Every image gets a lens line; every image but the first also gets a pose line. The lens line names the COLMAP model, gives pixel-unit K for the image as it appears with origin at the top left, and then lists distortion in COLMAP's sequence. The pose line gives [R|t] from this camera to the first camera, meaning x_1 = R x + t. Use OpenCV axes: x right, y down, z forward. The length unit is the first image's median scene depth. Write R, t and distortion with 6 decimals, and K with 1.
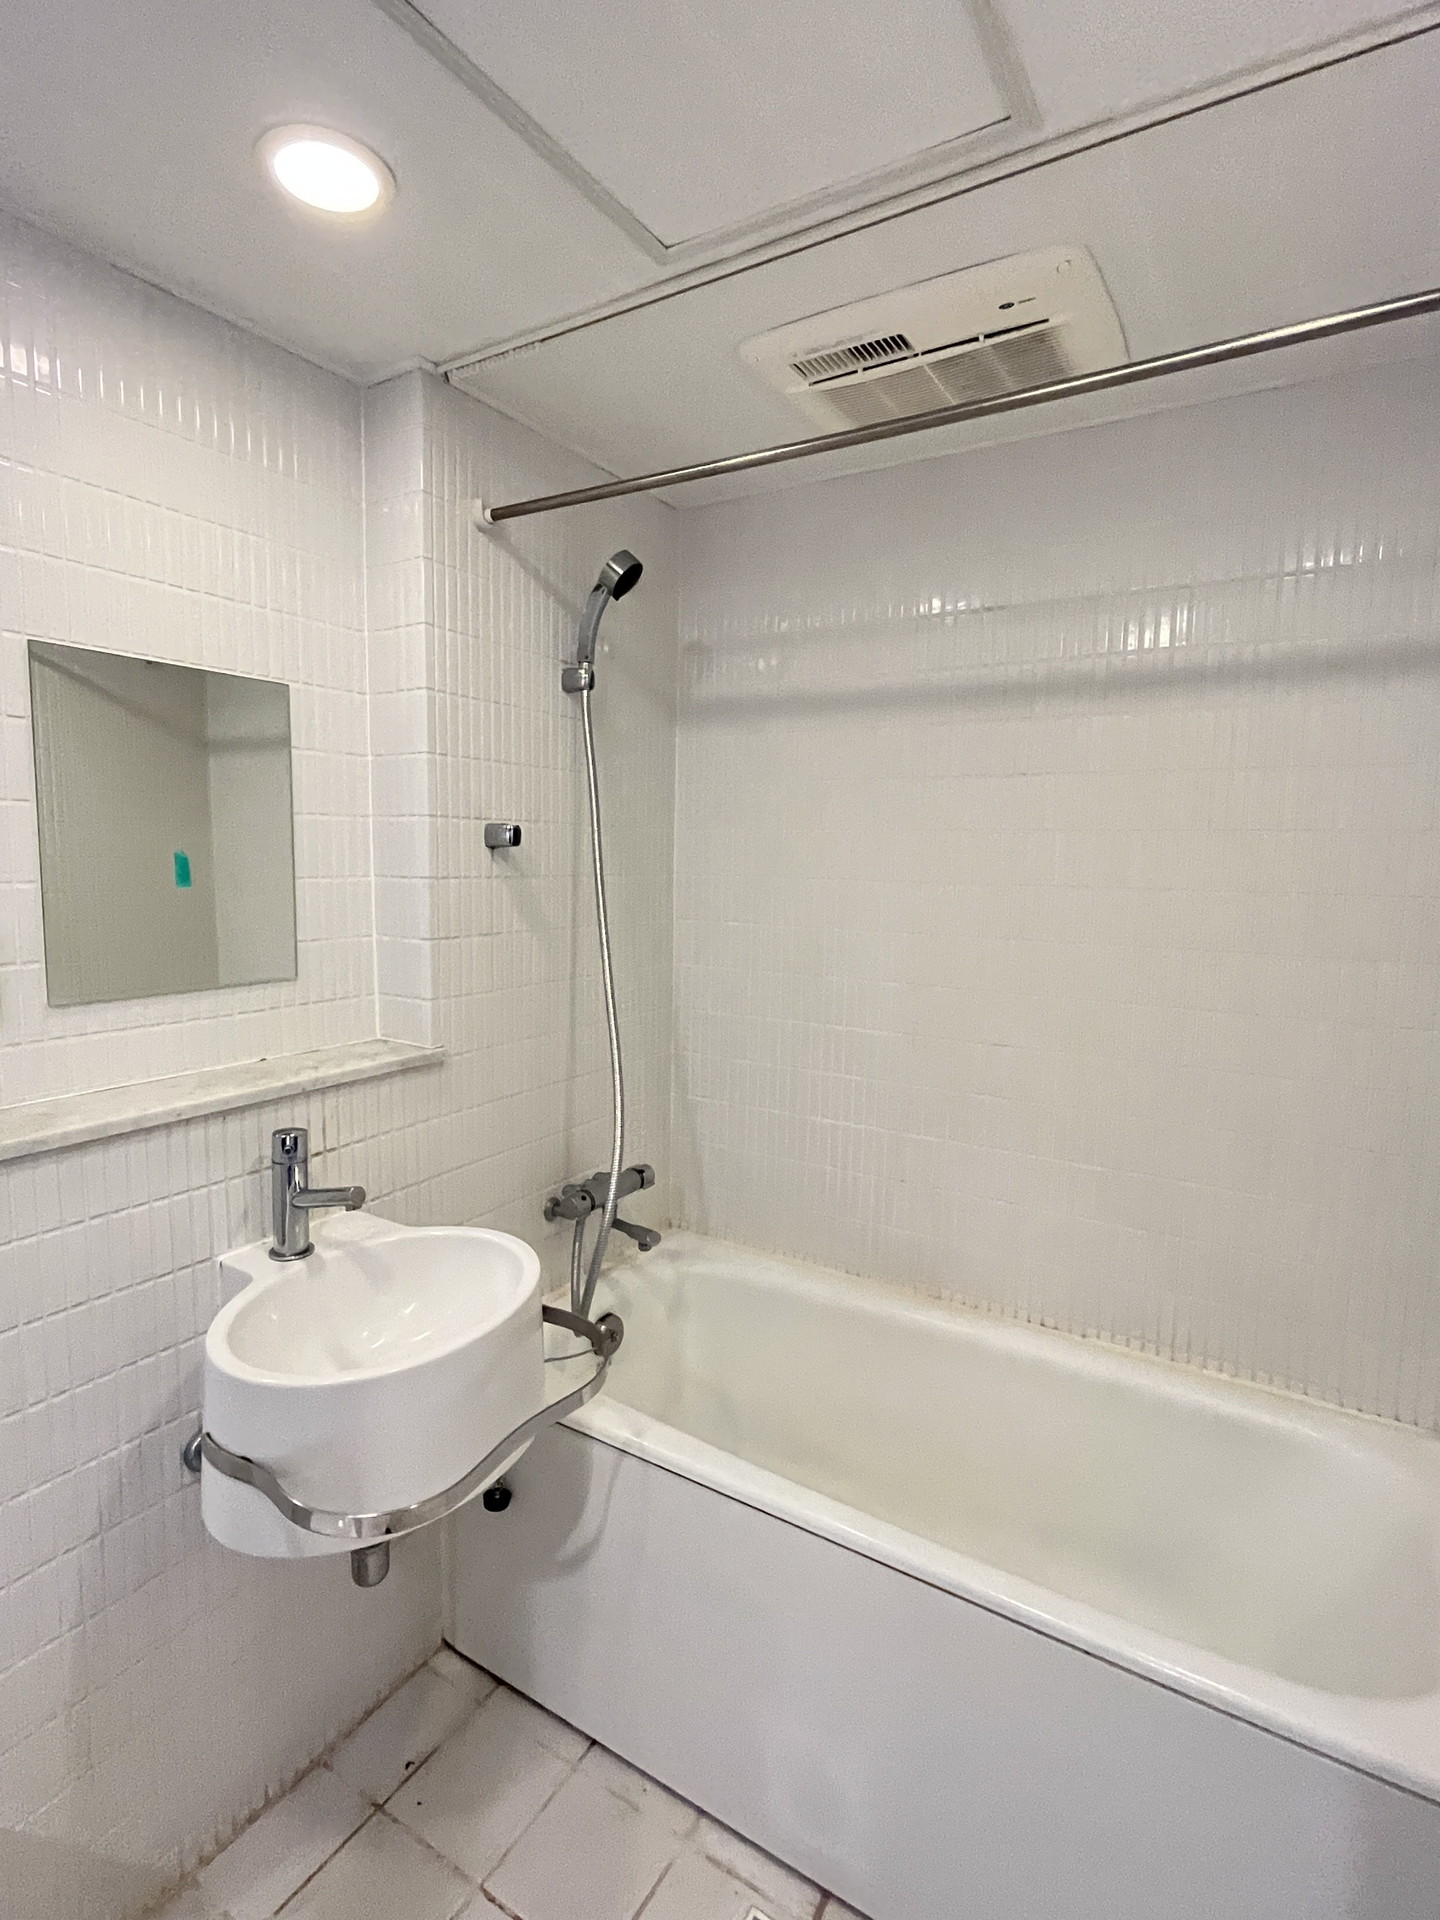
lens RADIAL K [[953.5, 0, 718.9], [0, 953.5, 955.7], [0, 0, 1]] dist [-0.002828, -0.000285]
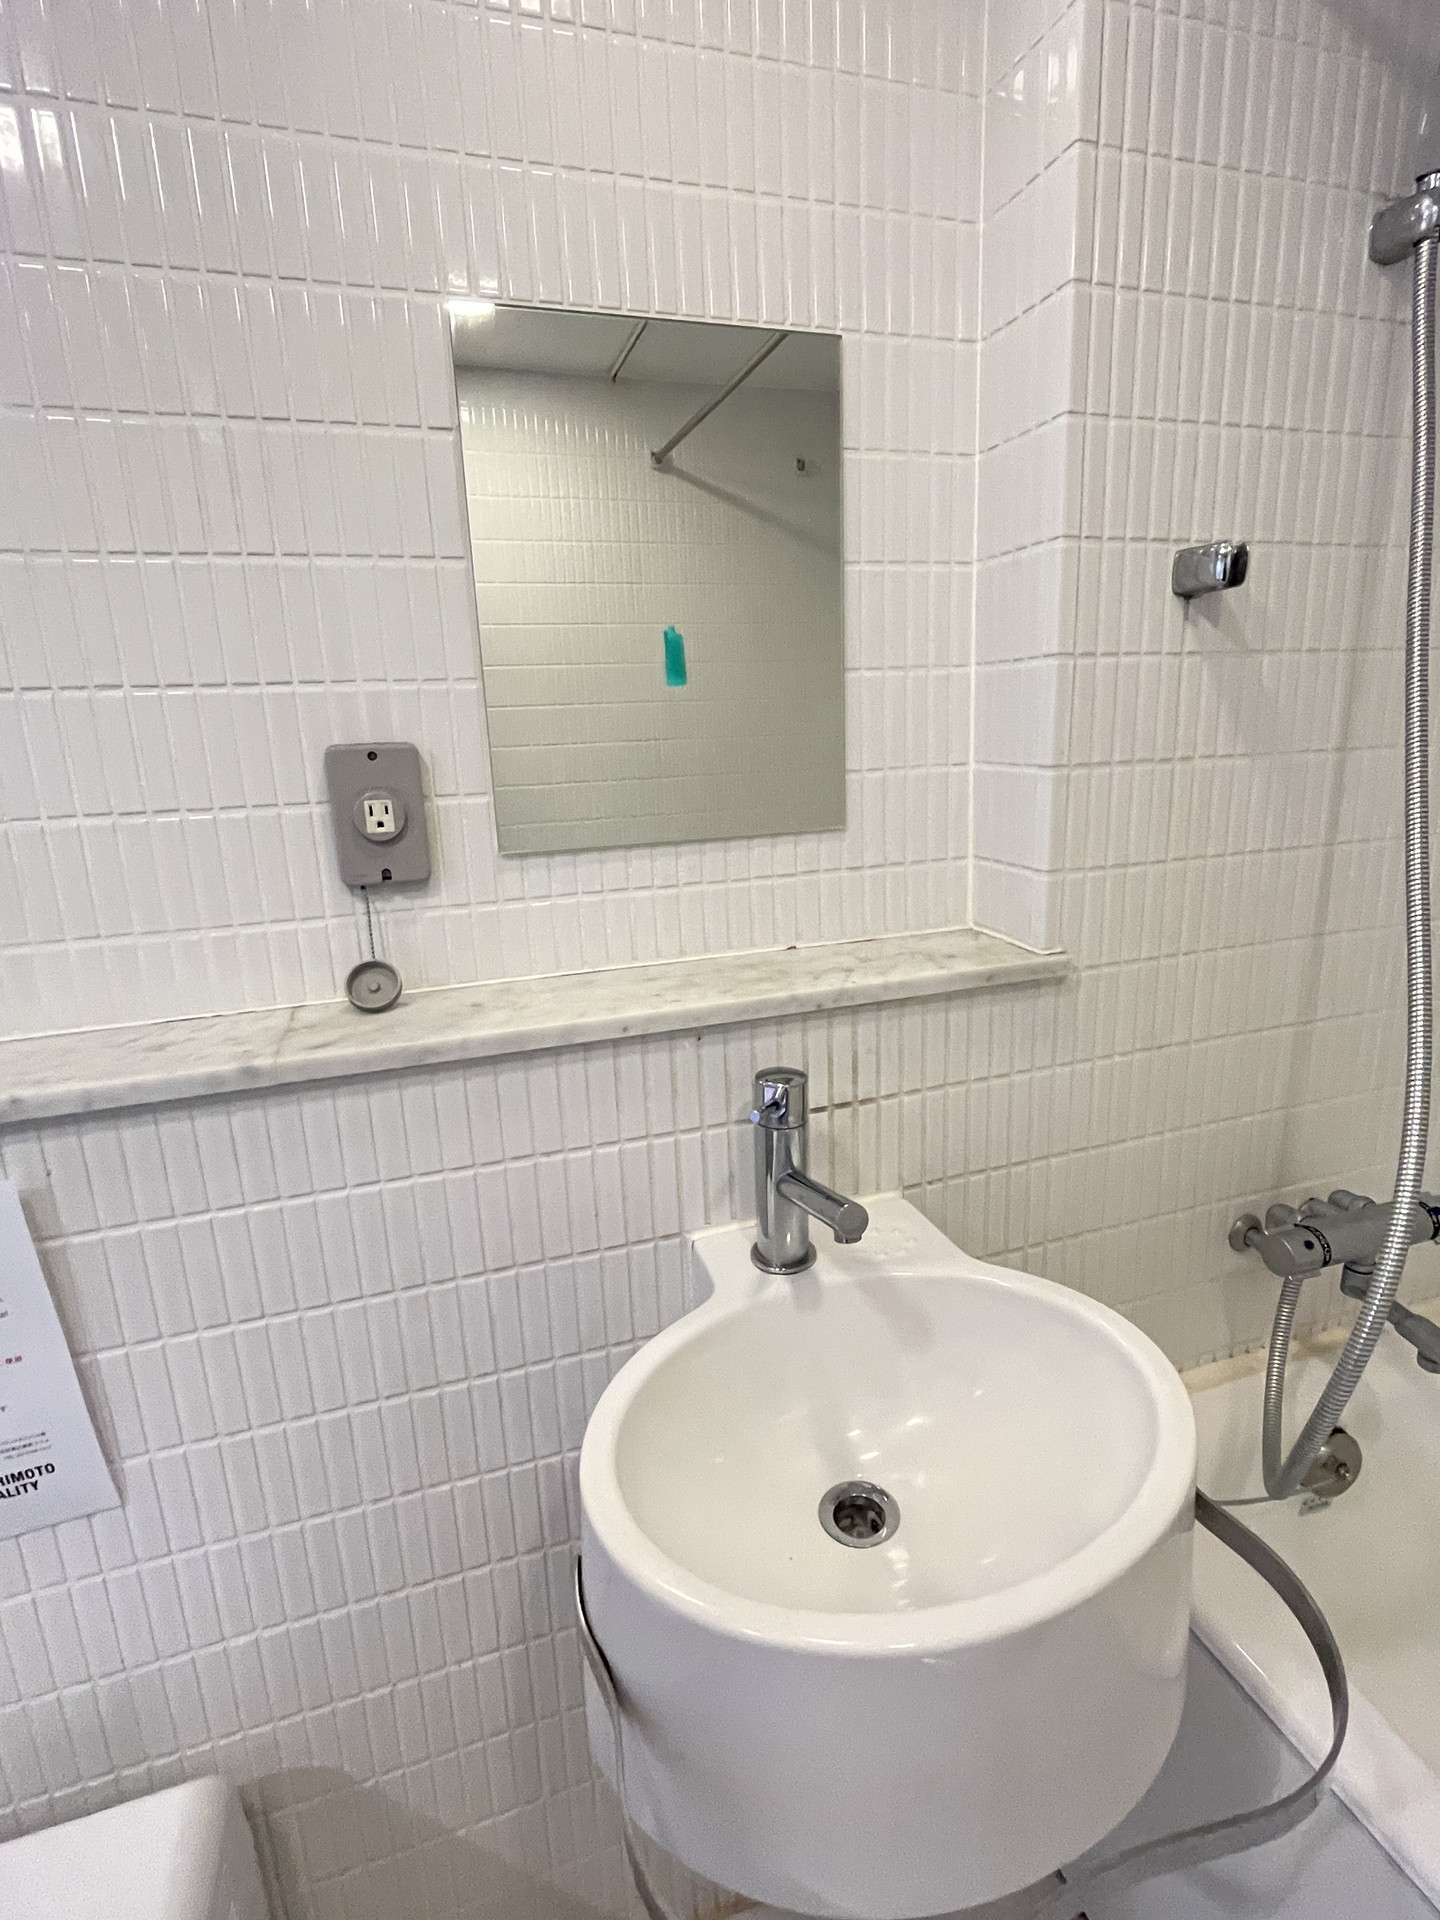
lens RADIAL K [[968.0, 0, 720.0], [0, 968.0, 960.0], [0, 0, 1]] dist [-0.002197, -0.000136]
pose [[0.764964, 0.110988, -0.634438, -0.075648], [-0.016456, 0.988087, 0.153013, 0.012271], [0.643862, -0.106609, 0.757678, 0.427506]]
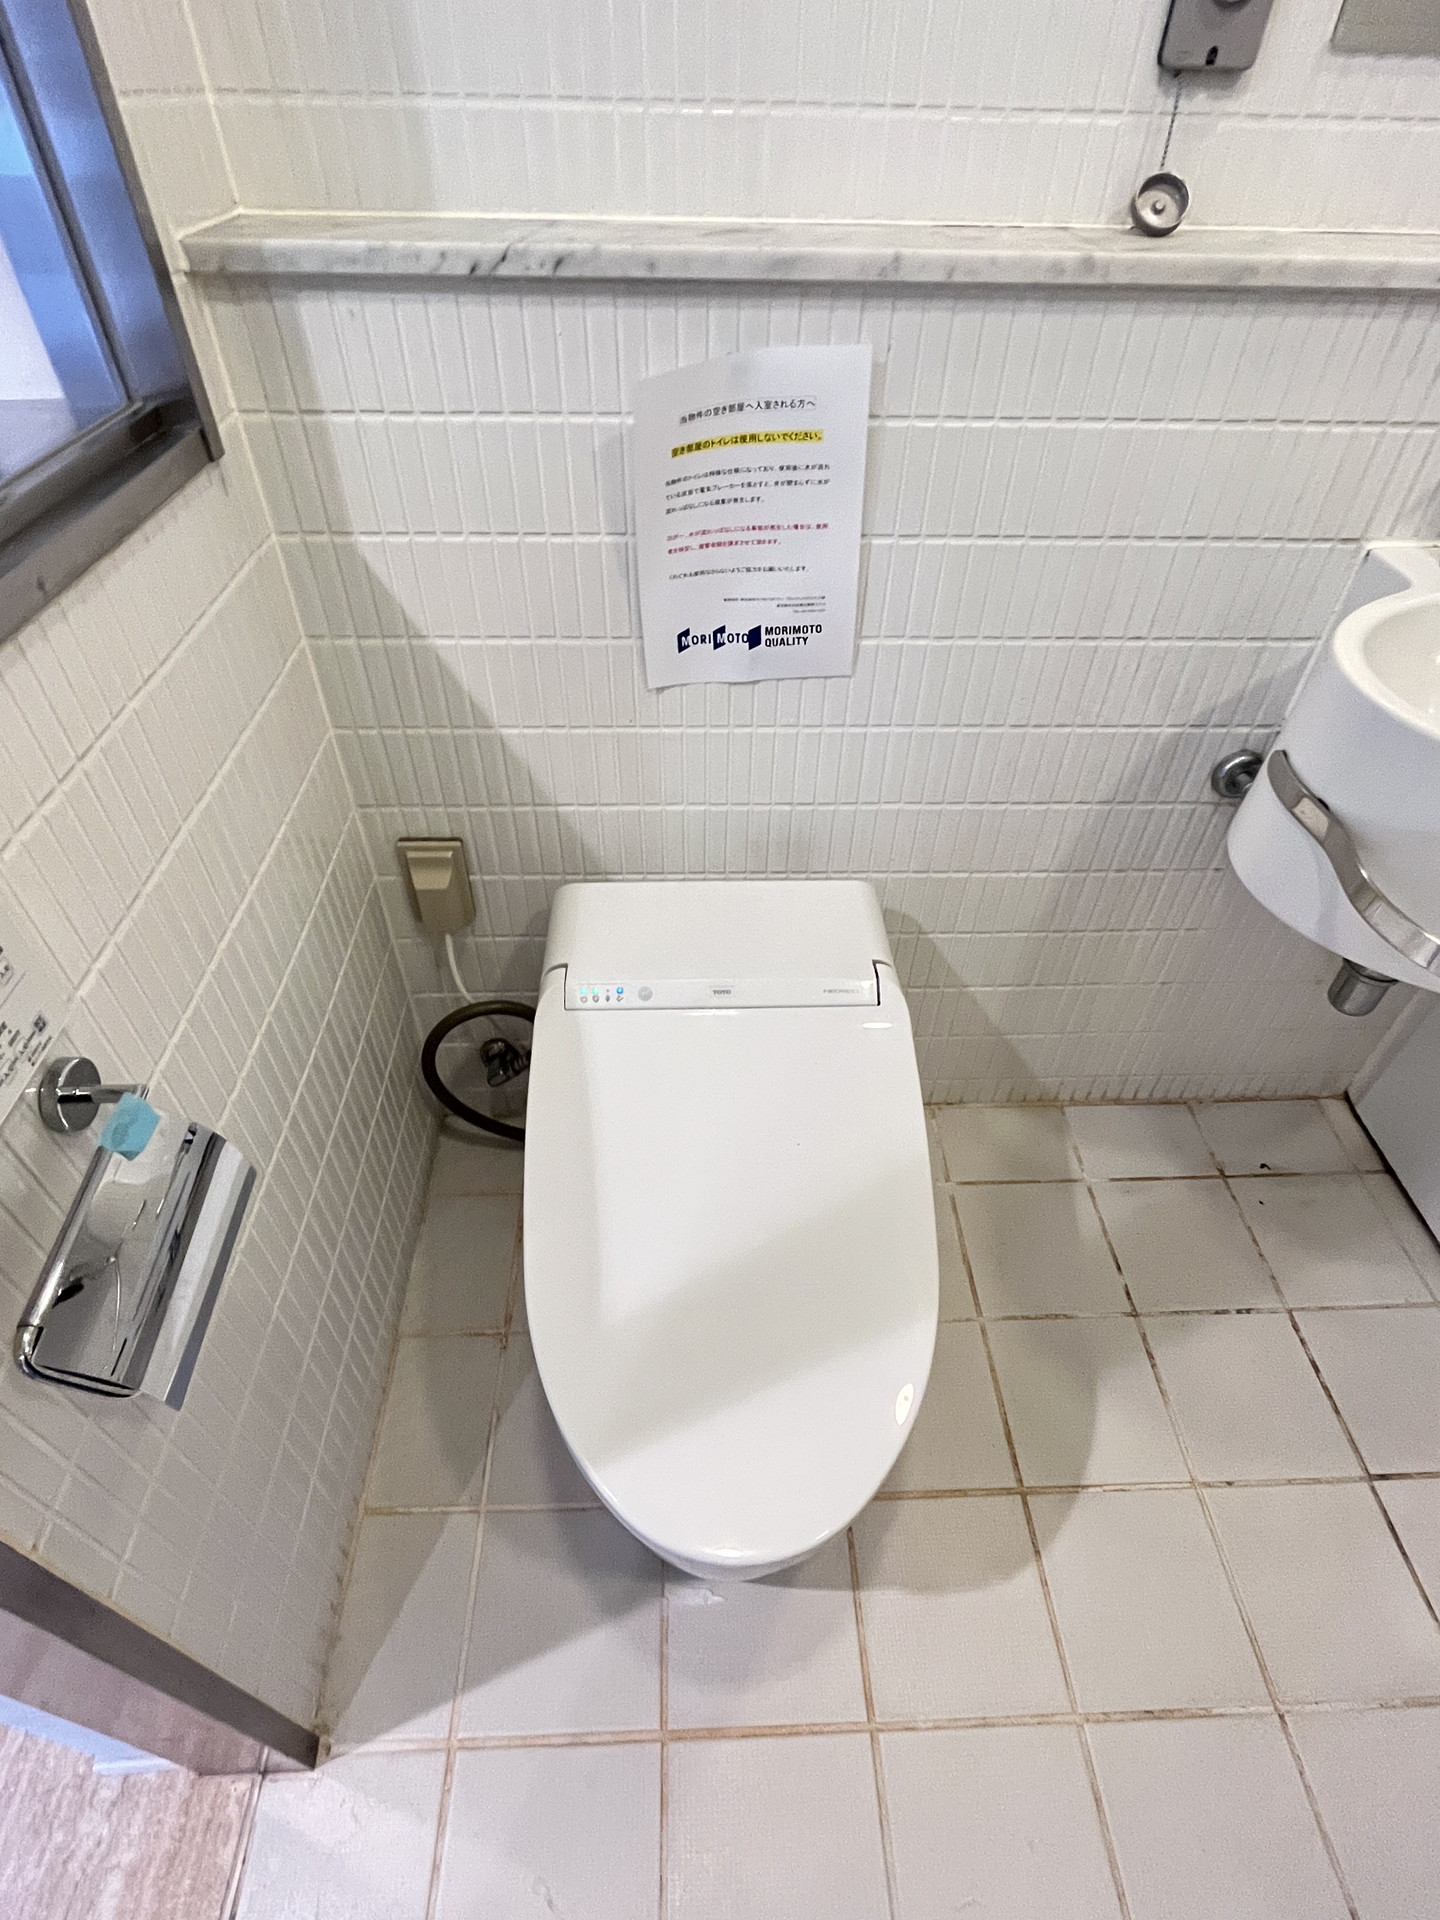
lens RADIAL K [[953.5, 0, 718.9], [0, 953.5, 955.7], [0, 0, 1]] dist [-0.002828, -0.000285]
pose [[0.549508, 0.564225, -0.616191, -0.151810], [-0.091313, 0.773661, 0.626985, 0.129571], [0.830484, -0.288267, 0.476654, 0.141035]]
